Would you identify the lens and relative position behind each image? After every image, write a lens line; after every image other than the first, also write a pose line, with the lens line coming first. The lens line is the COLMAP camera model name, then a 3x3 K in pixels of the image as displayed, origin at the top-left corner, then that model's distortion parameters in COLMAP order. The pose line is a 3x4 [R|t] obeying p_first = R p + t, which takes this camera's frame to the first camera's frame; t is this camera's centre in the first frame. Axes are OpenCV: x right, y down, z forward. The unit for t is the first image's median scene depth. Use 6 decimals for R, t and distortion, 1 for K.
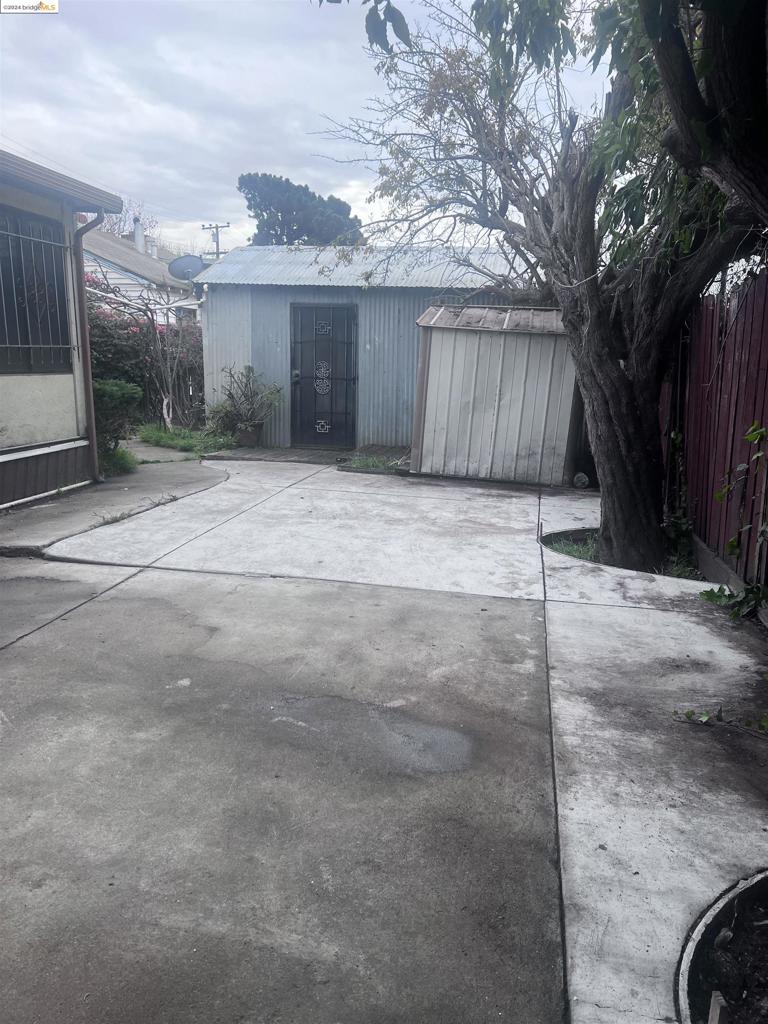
lens RADIAL K [[768.6, 0, 387.0], [0, 768.6, 510.6], [0, 0, 1]] dist [0.059646, -0.070009]
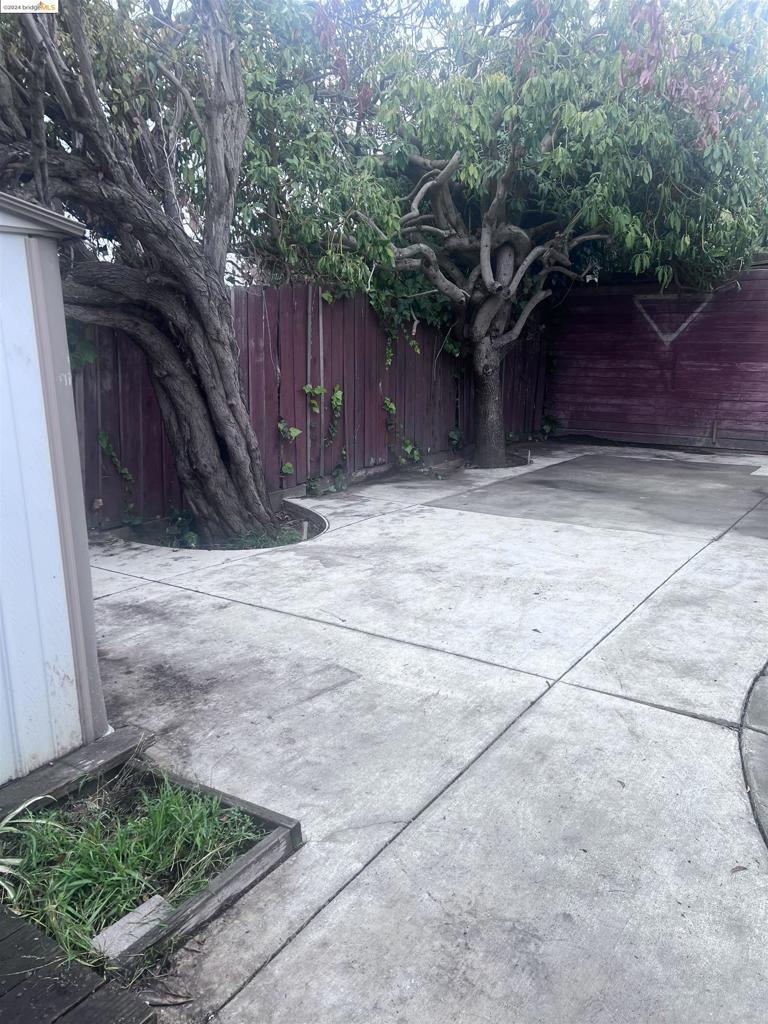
lens RADIAL K [[768.6, 0, 375.2], [0, 768.6, 508.8], [0, 0, 1]] dist [0.059646, -0.070009]
pose [[-0.907271, -0.111315, 0.405546, -0.349241], [0.059891, 0.920304, 0.386593, -0.486239], [-0.416259, 0.375033, -0.828298, 2.357091]]
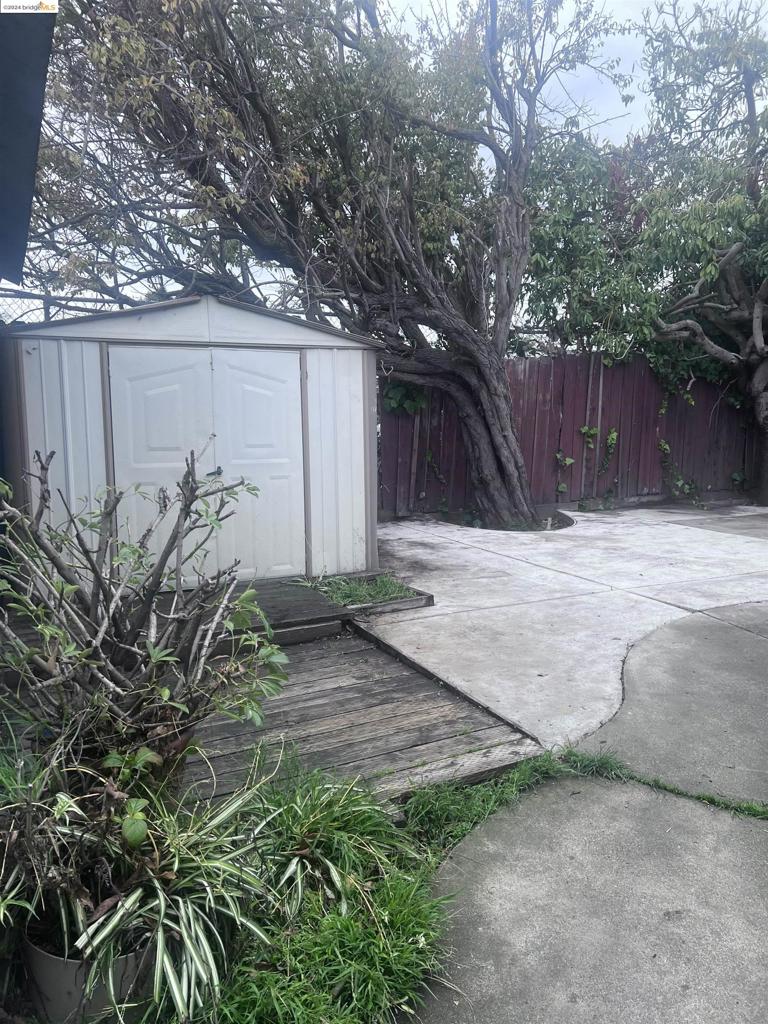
lens RADIAL K [[768.6, 0, 388.3], [0, 768.6, 513.2], [0, 0, 1]] dist [0.059646, -0.070009]
pose [[-0.601047, -0.144194, 0.786098, -0.957046], [0.133695, 0.951590, 0.276773, -0.555919], [-0.787952, 0.271451, -0.552672, 2.688589]]
